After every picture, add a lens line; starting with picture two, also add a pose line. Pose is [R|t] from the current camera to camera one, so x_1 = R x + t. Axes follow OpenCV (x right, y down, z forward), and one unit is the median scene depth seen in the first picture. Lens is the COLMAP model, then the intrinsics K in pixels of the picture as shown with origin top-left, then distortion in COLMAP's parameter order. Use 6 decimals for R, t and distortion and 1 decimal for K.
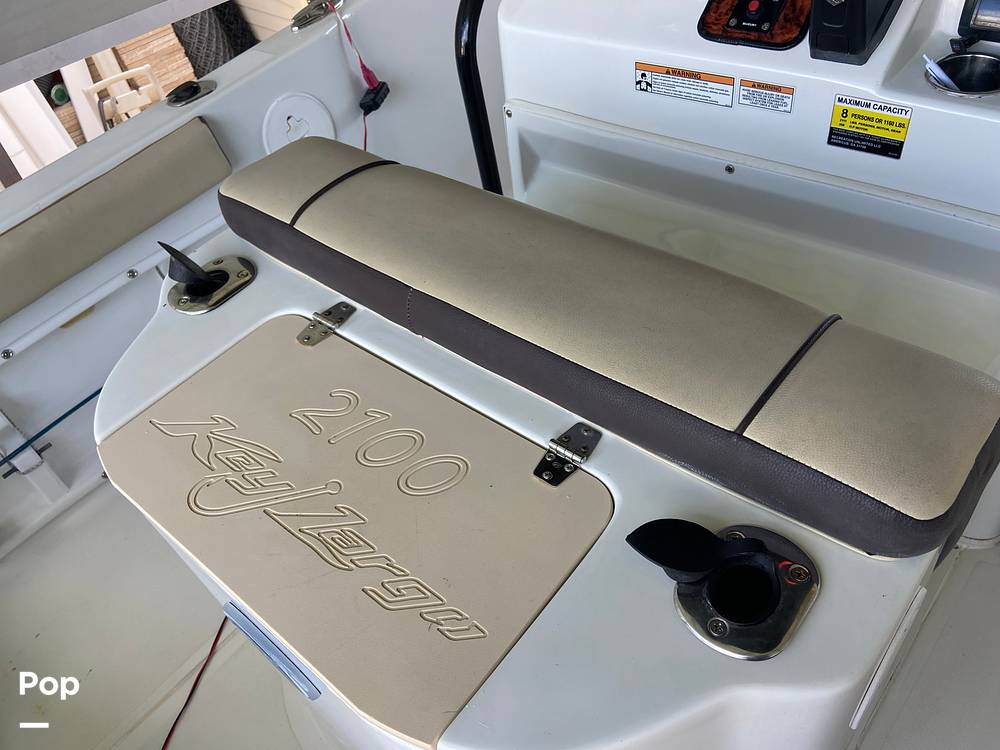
lens RADIAL K [[754.6, 0, 500.0], [0, 754.6, 375.0], [0, 0, 1]] dist [0.107825, -0.137959]
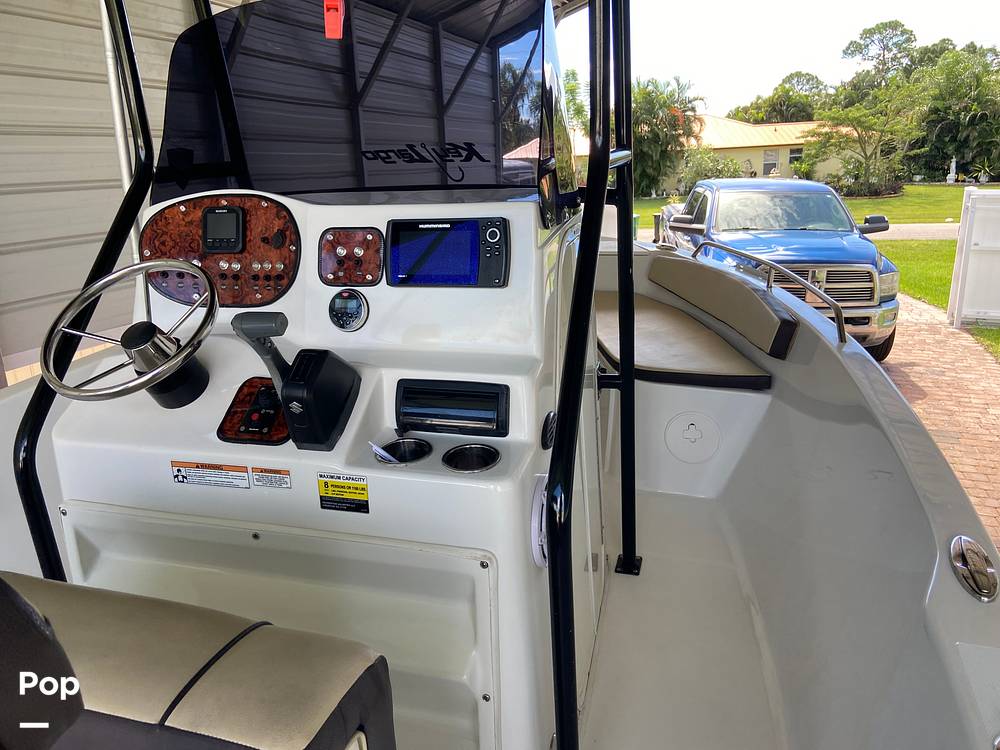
lens RADIAL K [[754.6, 0, 500.0], [0, 754.6, 375.0], [0, 0, 1]] dist [0.107825, -0.137959]
pose [[0.913431, -0.017409, 0.406621, 0.180277], [0.214290, 0.869957, -0.444134, 0.144656], [-0.346010, 0.492820, 0.798376, -0.256000]]
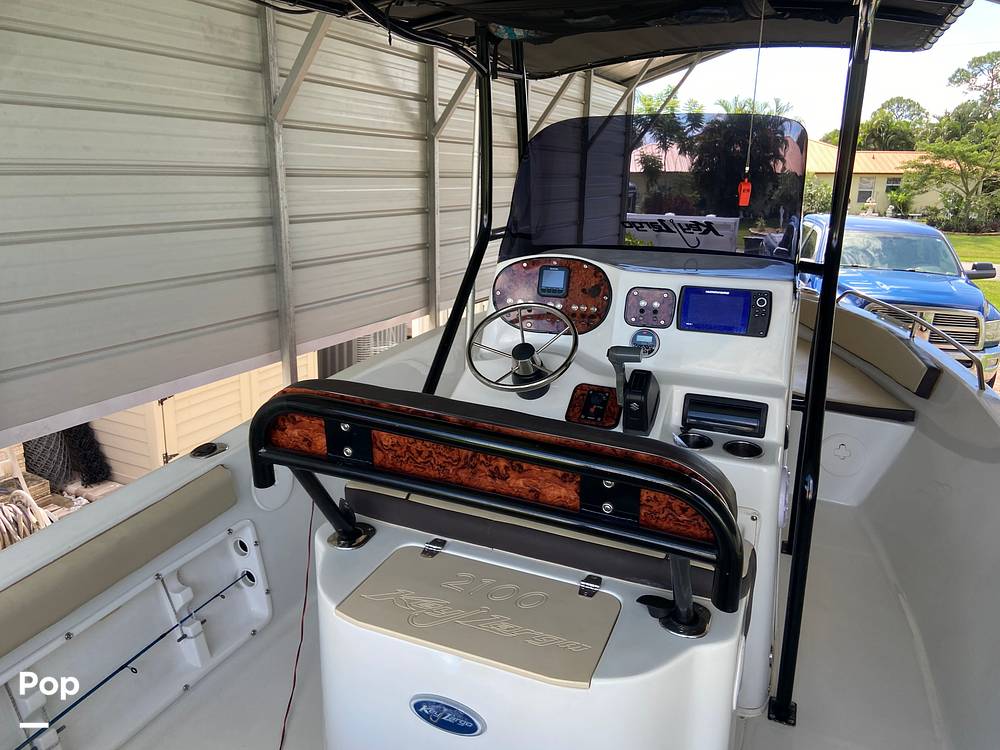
lens RADIAL K [[754.6, 0, 500.0], [0, 754.6, 375.0], [0, 0, 1]] dist [0.107825, -0.137959]
pose [[0.942446, 0.061364, 0.328680, -0.585371], [0.105036, 0.878917, -0.465267, 0.365102], [-0.317433, 0.473012, 0.821886, -0.650516]]
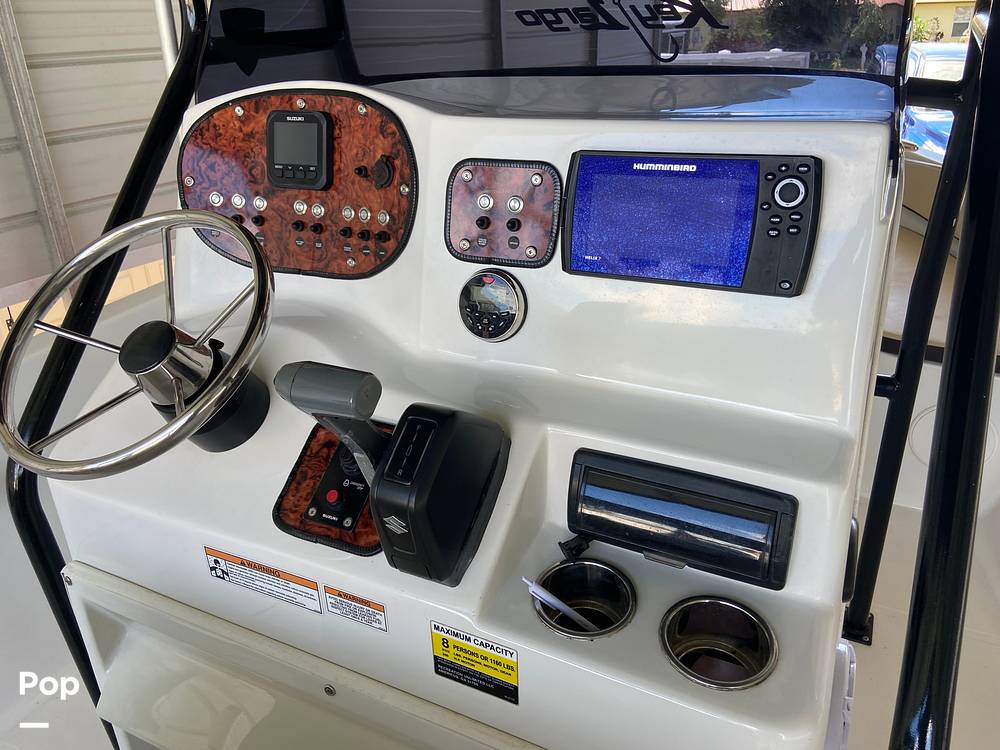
lens RADIAL K [[754.6, 0, 500.0], [0, 754.6, 375.0], [0, 0, 1]] dist [0.107825, -0.137959]
pose [[0.965457, -0.014680, 0.260149, 0.295709], [0.100675, 0.941892, -0.320474, -0.329740], [-0.240328, 0.335595, 0.910834, 0.199417]]
